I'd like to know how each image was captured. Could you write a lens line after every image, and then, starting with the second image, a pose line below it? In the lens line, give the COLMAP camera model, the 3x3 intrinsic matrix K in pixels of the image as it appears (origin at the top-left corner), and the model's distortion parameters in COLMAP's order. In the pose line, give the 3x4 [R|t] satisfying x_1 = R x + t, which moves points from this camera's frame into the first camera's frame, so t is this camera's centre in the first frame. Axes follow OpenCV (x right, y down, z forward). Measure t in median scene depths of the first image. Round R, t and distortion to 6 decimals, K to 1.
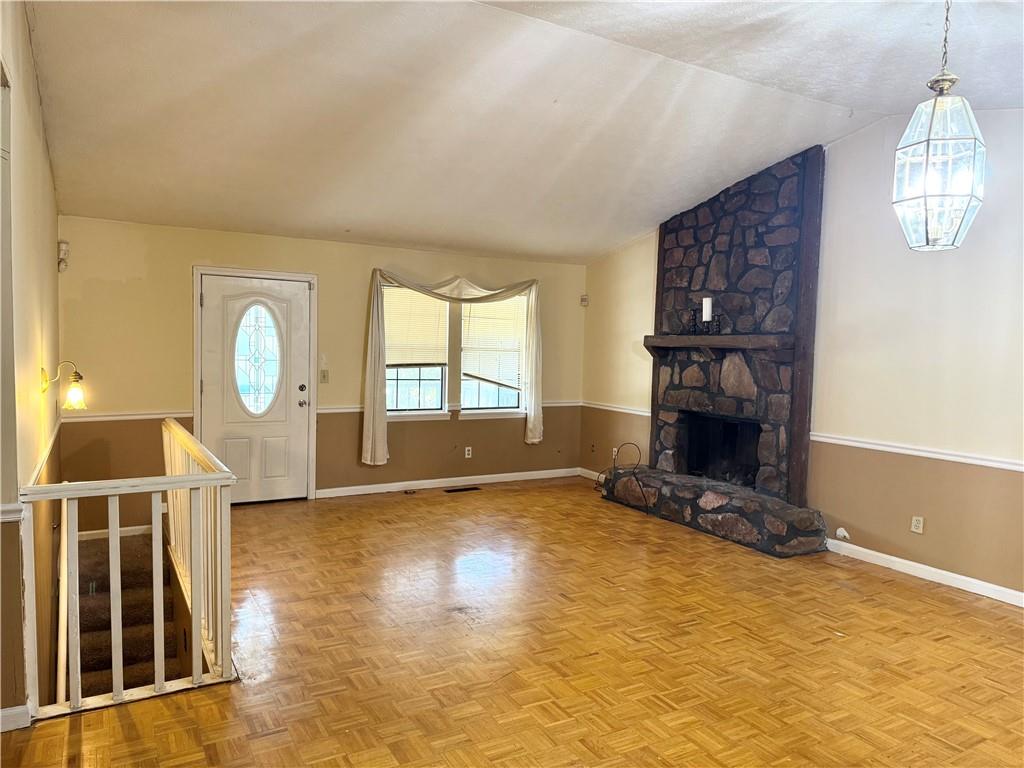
lens RADIAL K [[715.3, 0, 517.4], [0, 715.3, 381.3], [0, 0, 1]] dist [0.030604, -0.020935]
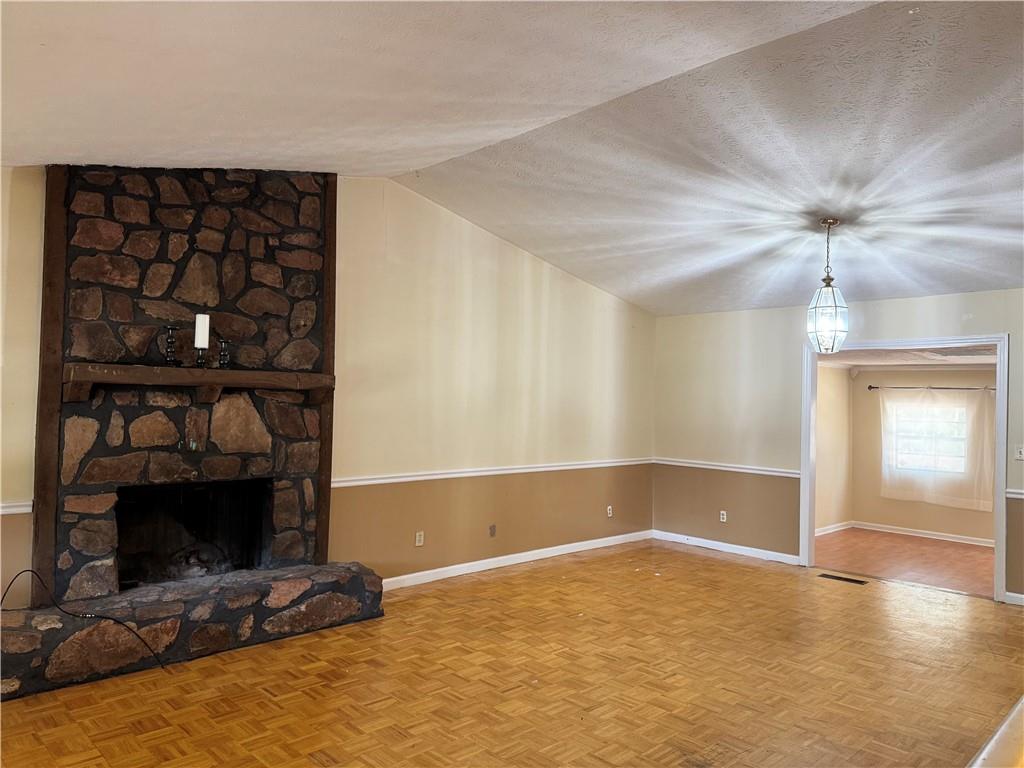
lens RADIAL K [[715.3, 0, 510.9], [0, 715.3, 377.9], [0, 0, 1]] dist [0.030604, -0.020935]
pose [[-0.242288, 0.000135, 0.970204, -0.532454], [0.020556, 0.999776, 0.004994, -0.058599], [-0.969987, 0.021154, -0.242236, 0.974601]]
